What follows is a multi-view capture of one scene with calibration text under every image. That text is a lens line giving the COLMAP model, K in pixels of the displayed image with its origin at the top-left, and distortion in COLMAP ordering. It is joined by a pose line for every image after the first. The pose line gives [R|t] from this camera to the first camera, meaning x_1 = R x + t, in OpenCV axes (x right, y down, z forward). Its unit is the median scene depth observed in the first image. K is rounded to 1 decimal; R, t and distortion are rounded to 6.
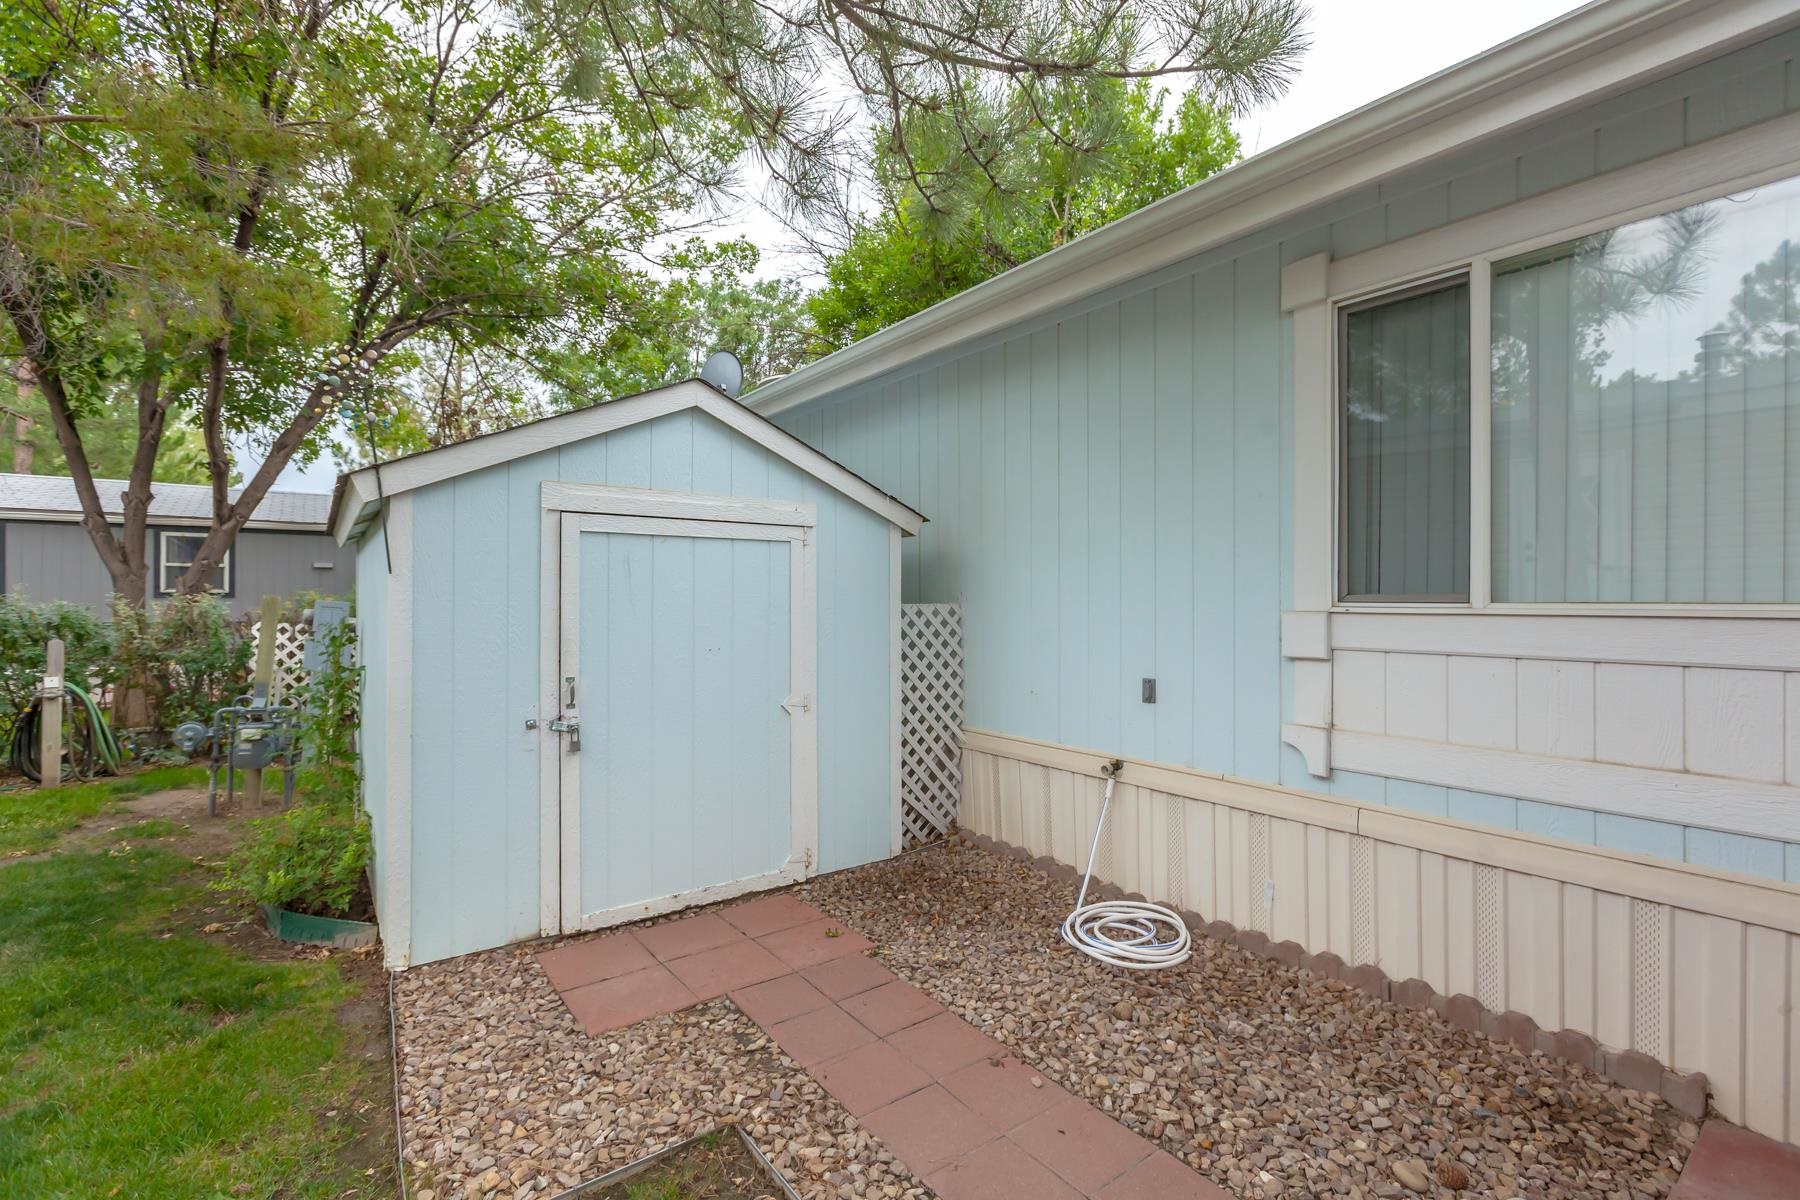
lens RADIAL K [[821.5, 0, 898.7], [0, 821.5, 602.2], [0, 0, 1]] dist [0.003258, -0.000012]
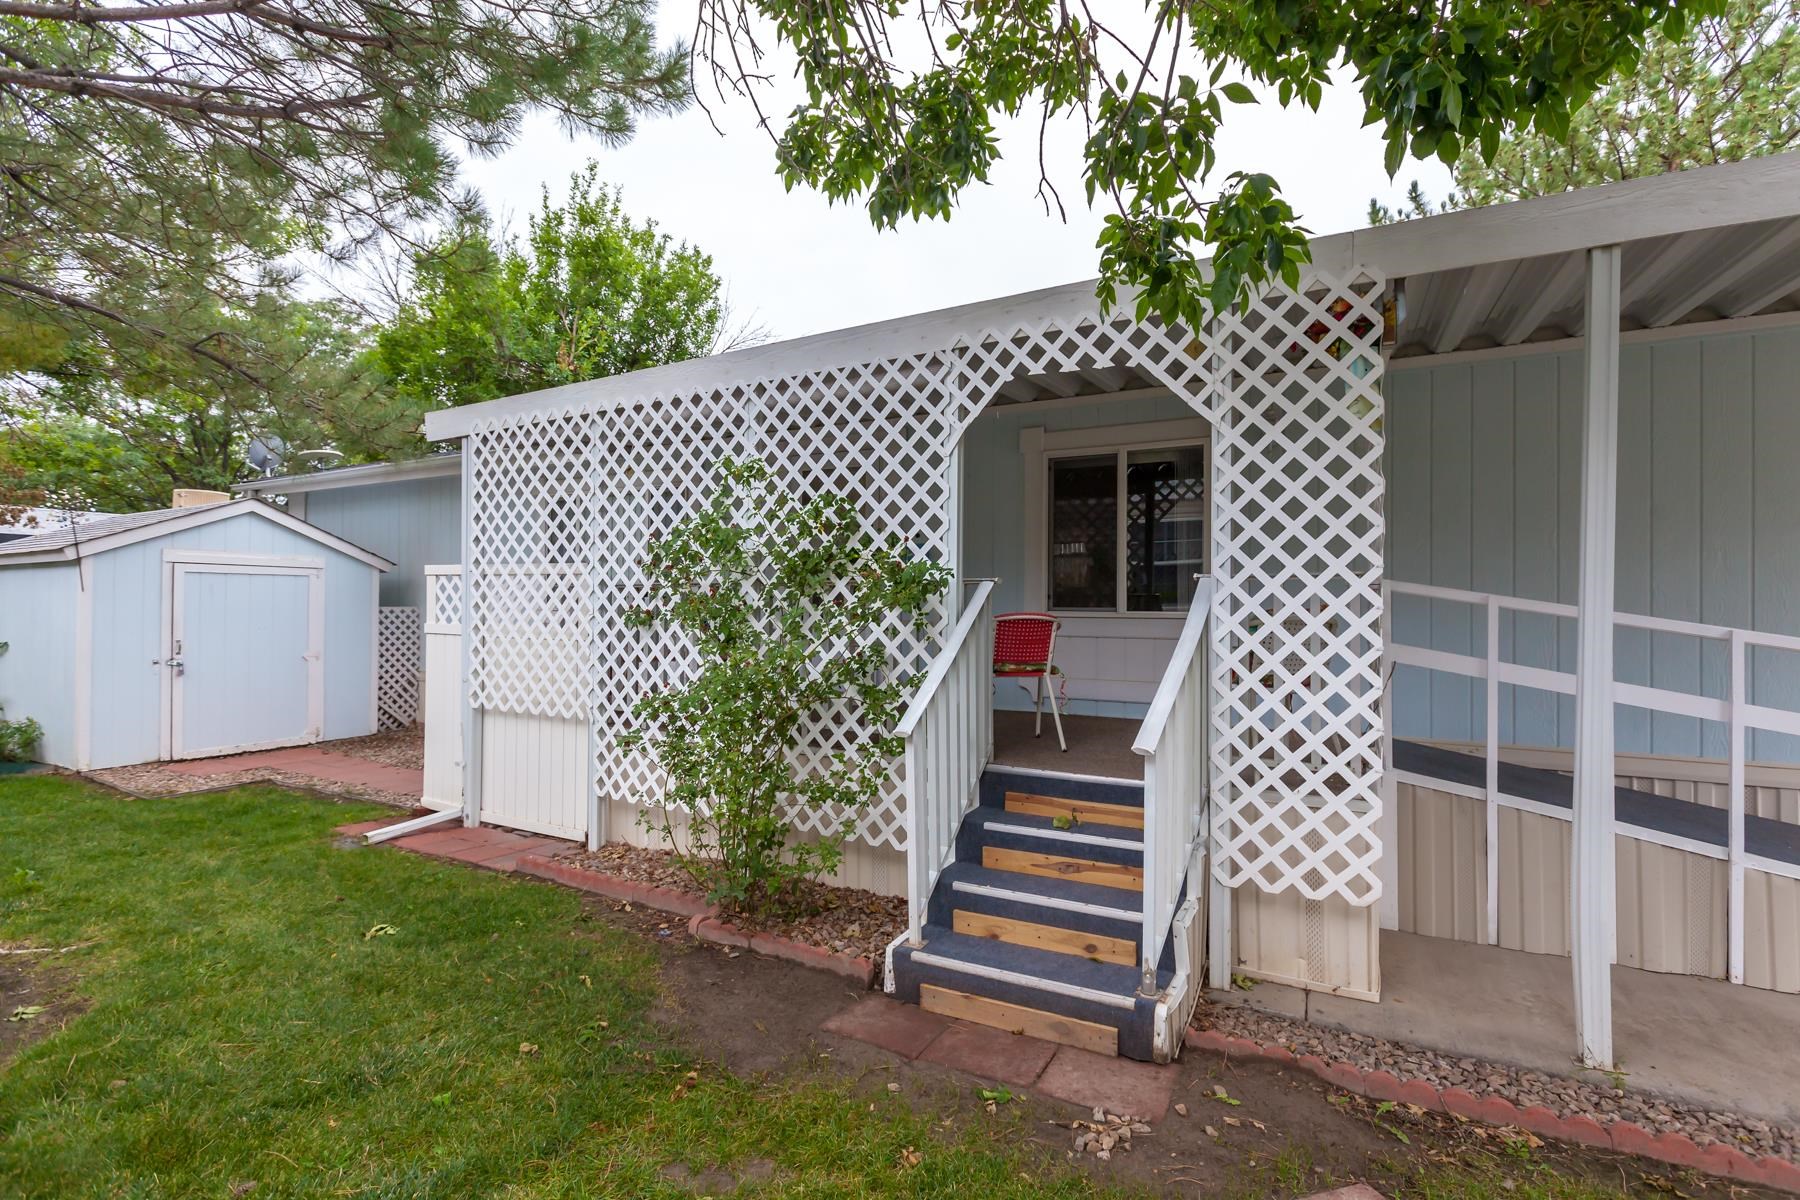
lens RADIAL K [[821.5, 0, 897.5], [0, 821.5, 600.7], [0, 0, 1]] dist [0.003258, -0.000012]
pose [[0.905139, 0.010657, 0.424983, 0.284498], [-0.008619, 0.999940, -0.006718, -0.009642], [-0.425029, 0.002418, 0.905177, -1.292160]]
